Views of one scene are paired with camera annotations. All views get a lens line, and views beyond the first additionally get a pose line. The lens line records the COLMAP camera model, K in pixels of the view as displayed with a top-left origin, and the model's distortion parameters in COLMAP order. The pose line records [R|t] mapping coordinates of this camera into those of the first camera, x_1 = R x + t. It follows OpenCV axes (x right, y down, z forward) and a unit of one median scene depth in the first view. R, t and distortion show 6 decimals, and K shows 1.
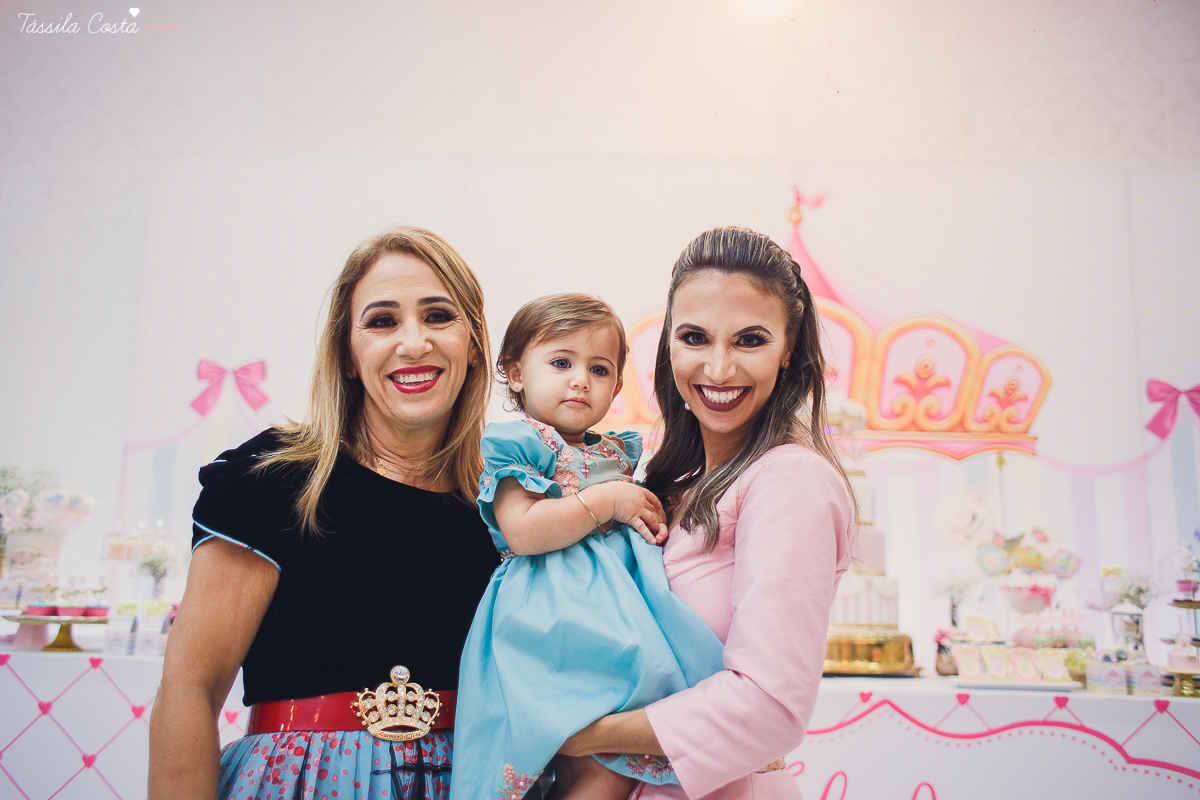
lens RADIAL K [[962.7, 0, 600.0], [0, 962.7, 400.0], [0, 0, 1]] dist [-0.101529, 0.129824]
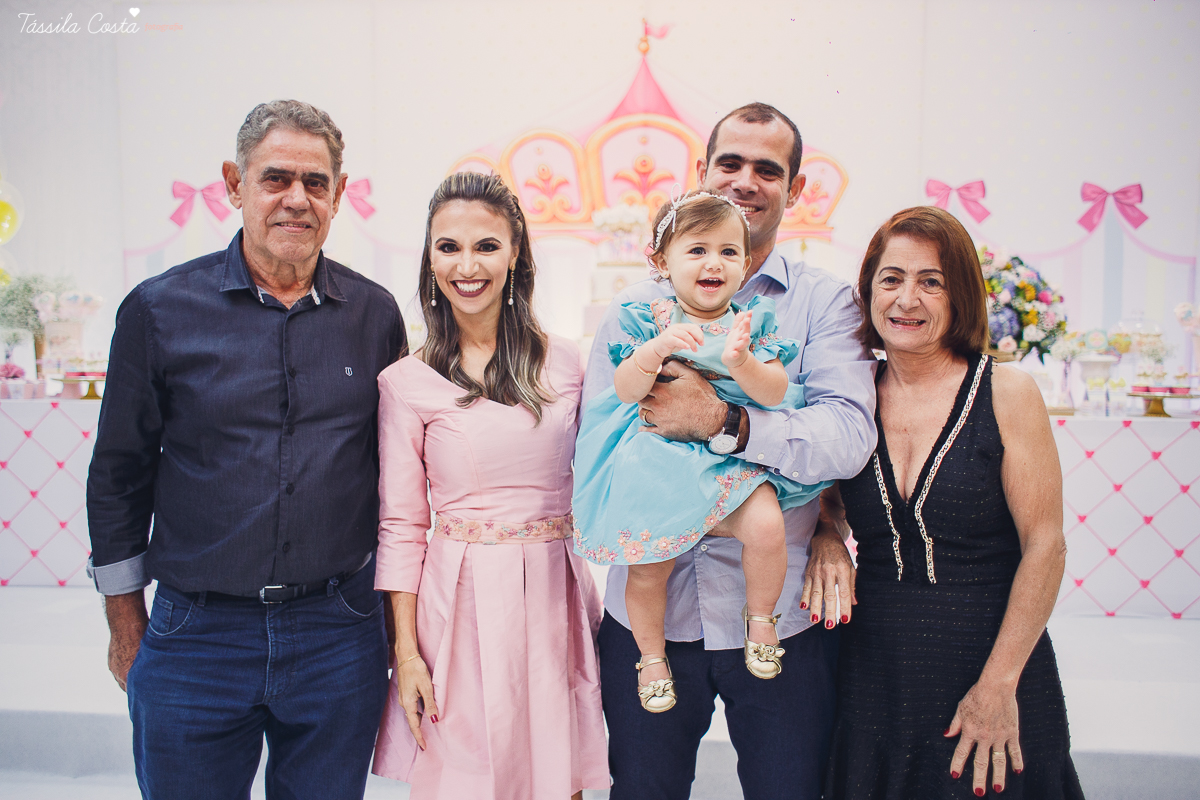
lens RADIAL K [[962.7, 0, 600.0], [0, 962.7, 400.0], [0, 0, 1]] dist [-0.101529, 0.129824]
pose [[0.999412, -0.018968, -0.028552, 0.233220], [0.025207, 0.971143, 0.237164, -0.059050], [0.023229, -0.237744, 0.971050, -0.367338]]
